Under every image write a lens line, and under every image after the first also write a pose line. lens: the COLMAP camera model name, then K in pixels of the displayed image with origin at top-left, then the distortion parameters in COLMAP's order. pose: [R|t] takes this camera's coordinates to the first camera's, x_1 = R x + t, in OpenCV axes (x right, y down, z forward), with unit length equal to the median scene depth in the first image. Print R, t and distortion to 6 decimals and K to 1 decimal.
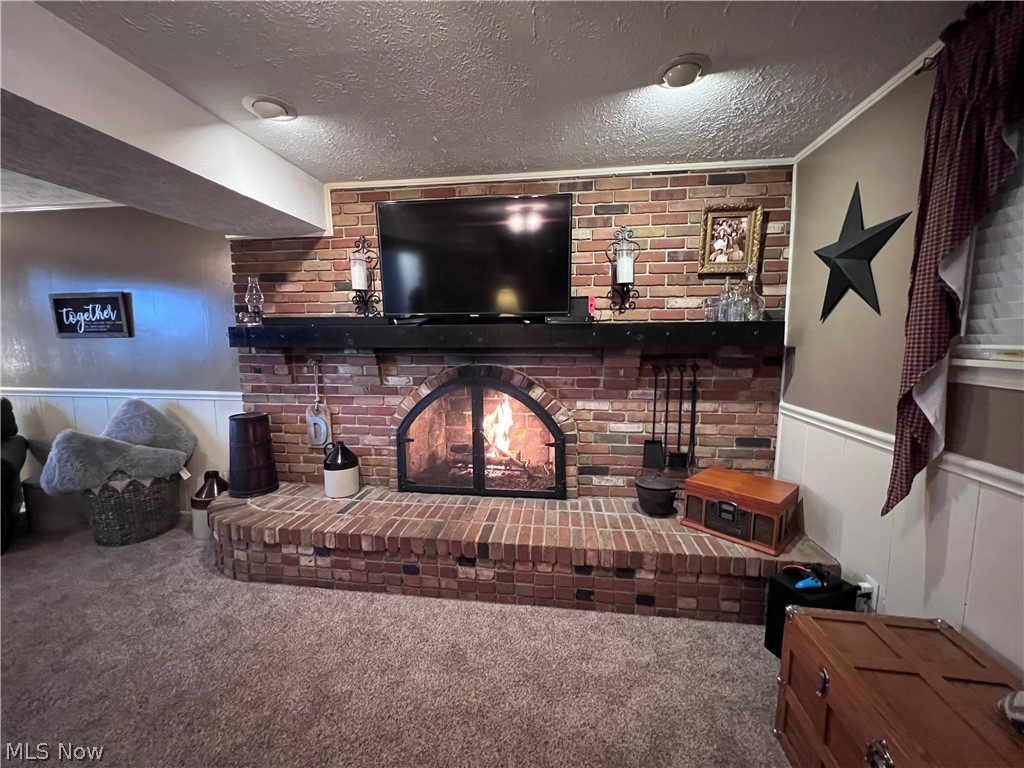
lens RADIAL K [[410.5, 0, 512.0], [0, 410.5, 384.0], [0, 0, 1]] dist [0.000500, -0.000122]
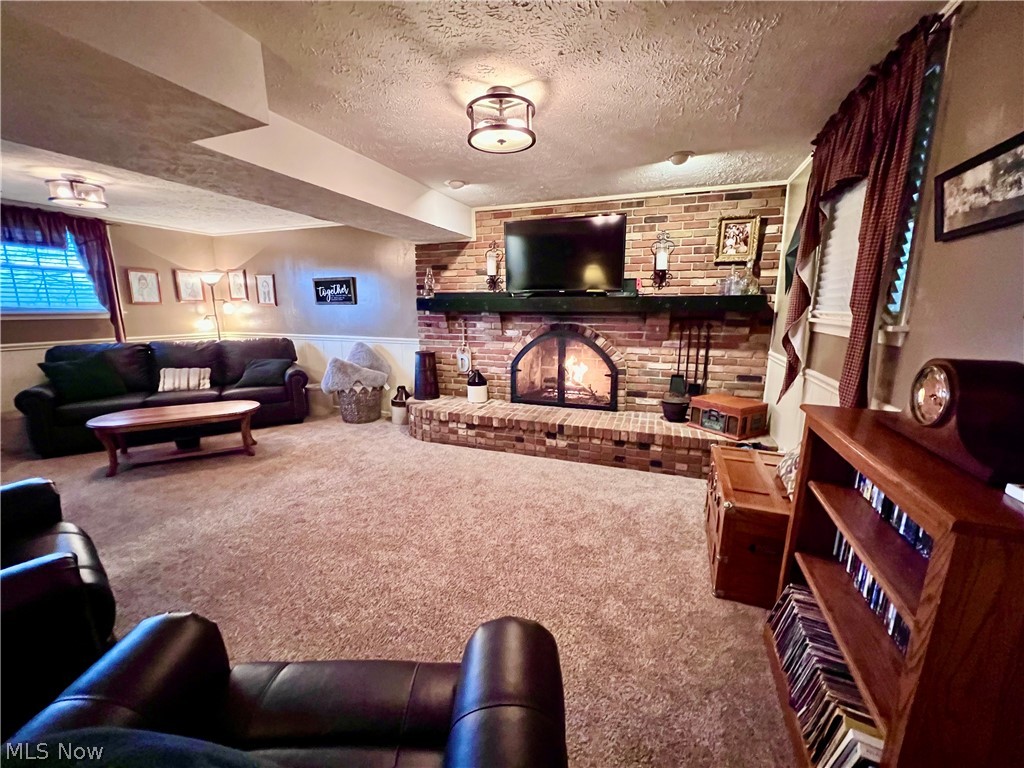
lens RADIAL K [[410.5, 0, 512.0], [0, 410.5, 384.0], [0, 0, 1]] dist [0.000500, -0.000122]
pose [[0.973829, 0.045908, -0.222596, 0.088386], [-0.028301, 0.996259, 0.081658, 0.064719], [0.225512, -0.073221, 0.971485, -0.599899]]
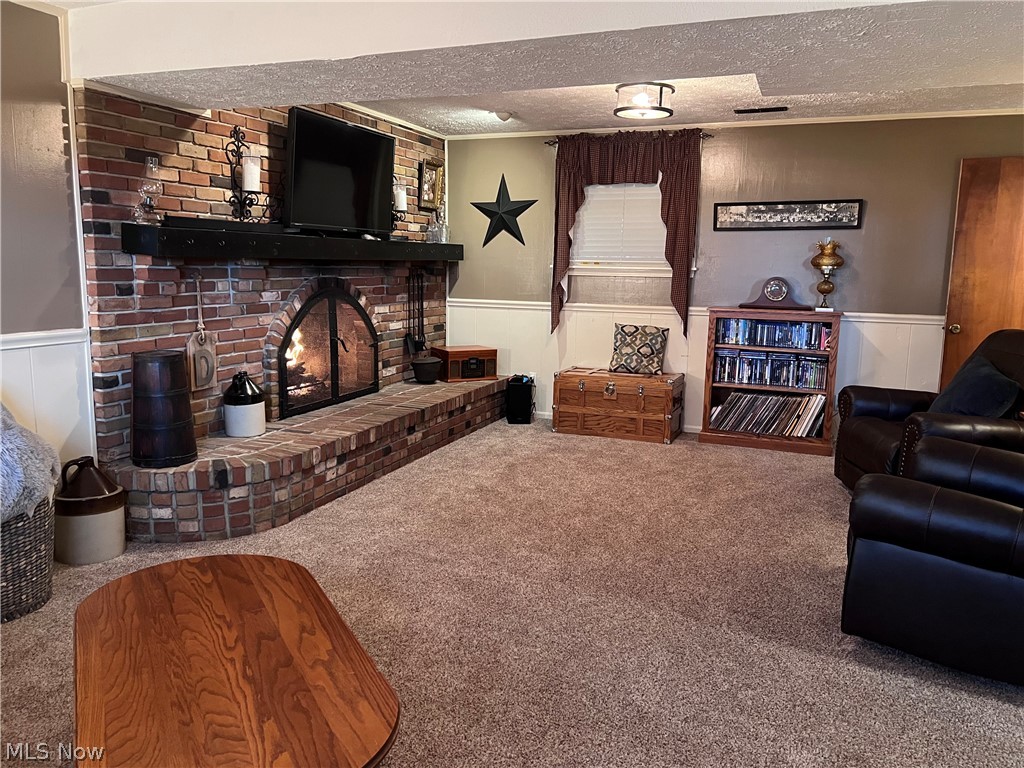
lens RADIAL K [[782.2, 0, 512.0], [0, 782.2, 384.0], [0, 0, 1]] dist [0.051197, -0.049279]
pose [[0.232588, -0.144945, 0.961714, -1.975010], [0.088590, 0.987879, 0.127463, 0.009612], [-0.968532, 0.055552, 0.242609, 0.090575]]
